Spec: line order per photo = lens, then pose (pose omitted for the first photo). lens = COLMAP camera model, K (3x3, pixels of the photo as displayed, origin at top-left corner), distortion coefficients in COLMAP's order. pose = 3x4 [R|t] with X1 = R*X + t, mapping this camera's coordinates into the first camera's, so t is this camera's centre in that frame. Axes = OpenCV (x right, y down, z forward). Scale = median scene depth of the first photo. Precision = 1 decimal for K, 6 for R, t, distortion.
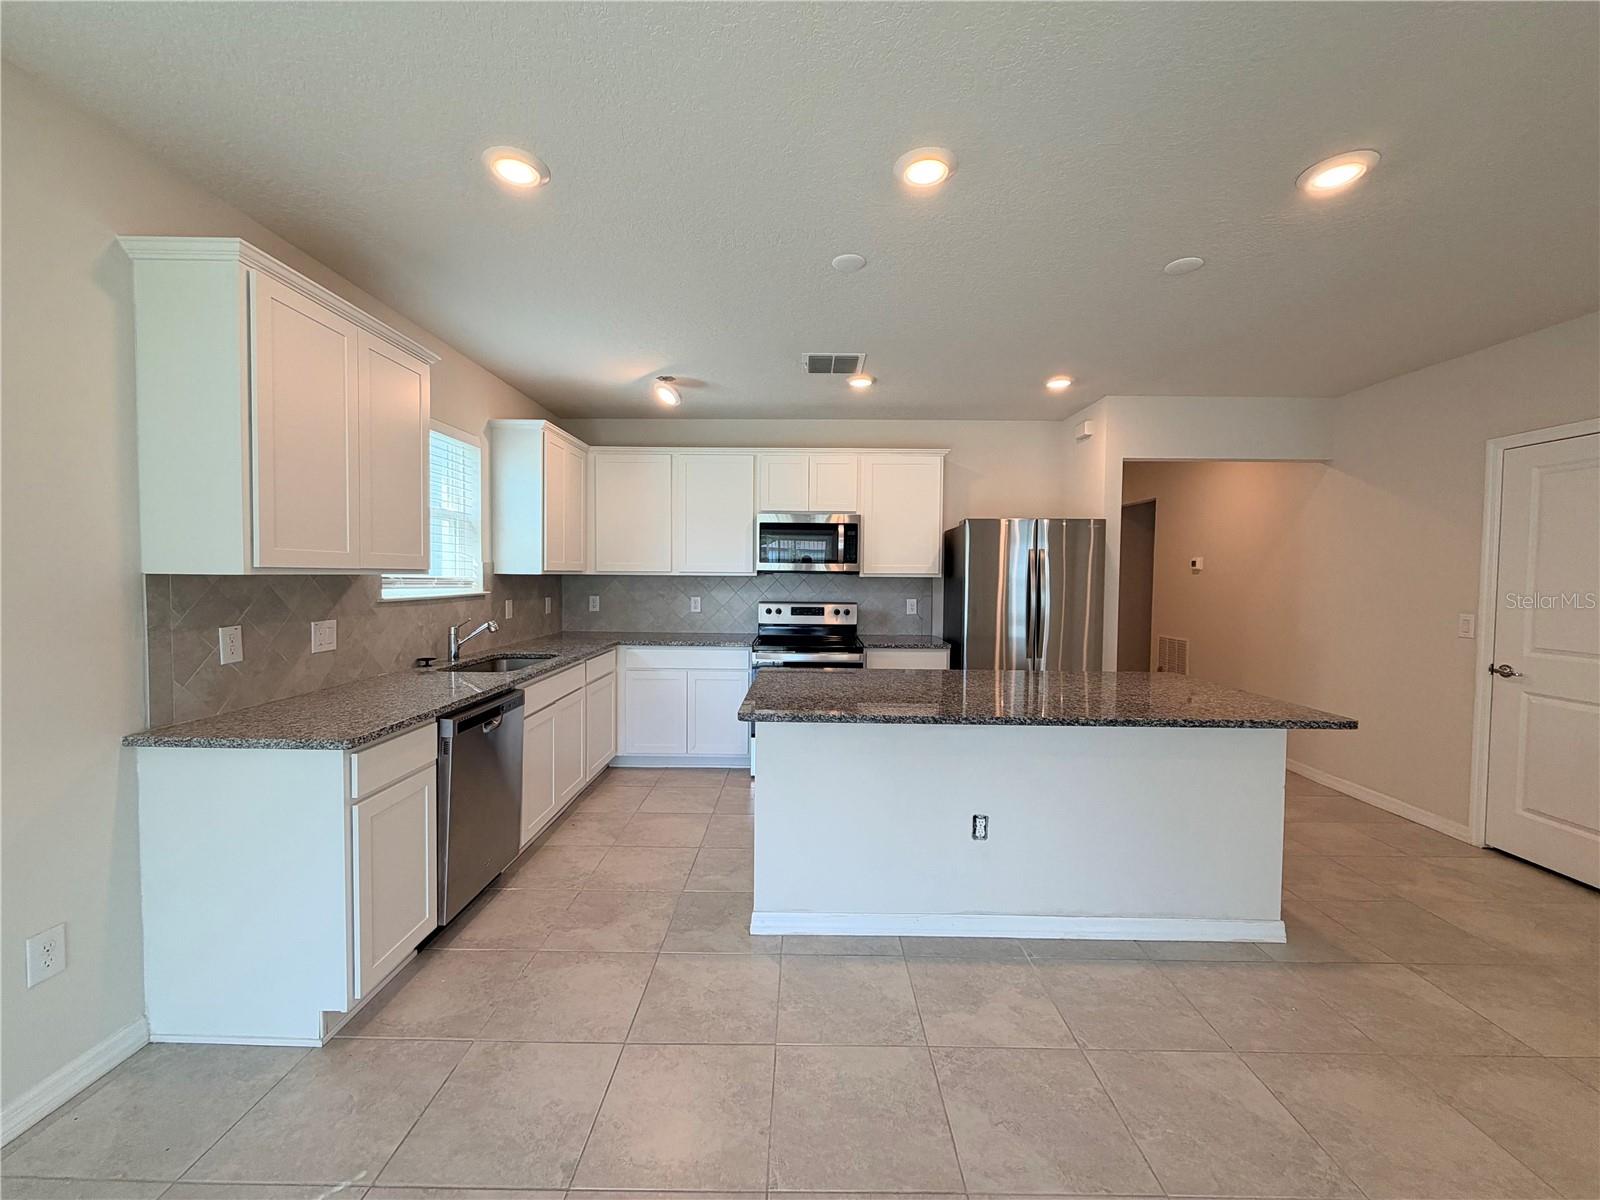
lens RADIAL K [[637.7, 0, 800.0], [0, 637.7, 600.0], [0, 0, 1]] dist [0.000057, -0.000050]
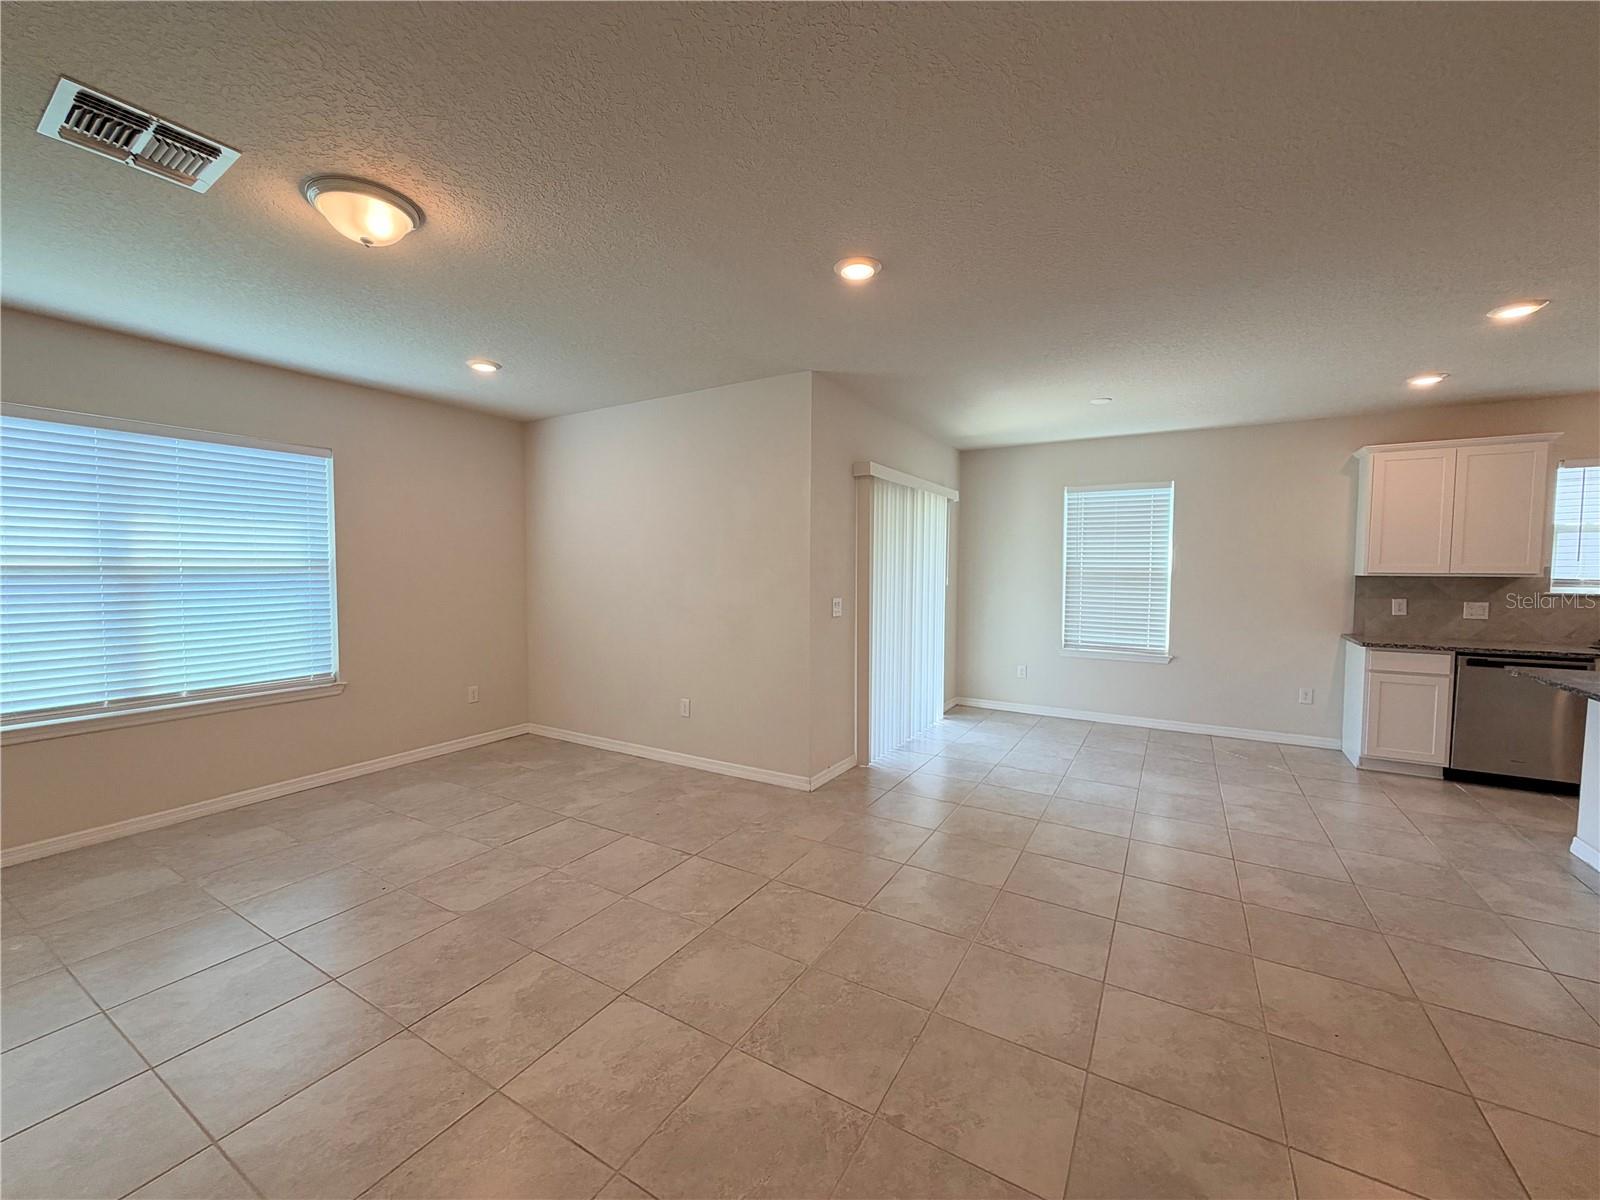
lens RADIAL K [[637.7, 0, 800.0], [0, 637.7, 600.0], [0, 0, 1]] dist [0.000057, -0.000050]
pose [[-0.498190, 0.032291, -0.866467, 0.991353], [-0.043720, 0.997100, 0.062297, -0.001181], [0.865965, 0.068918, -0.495333, 0.130607]]
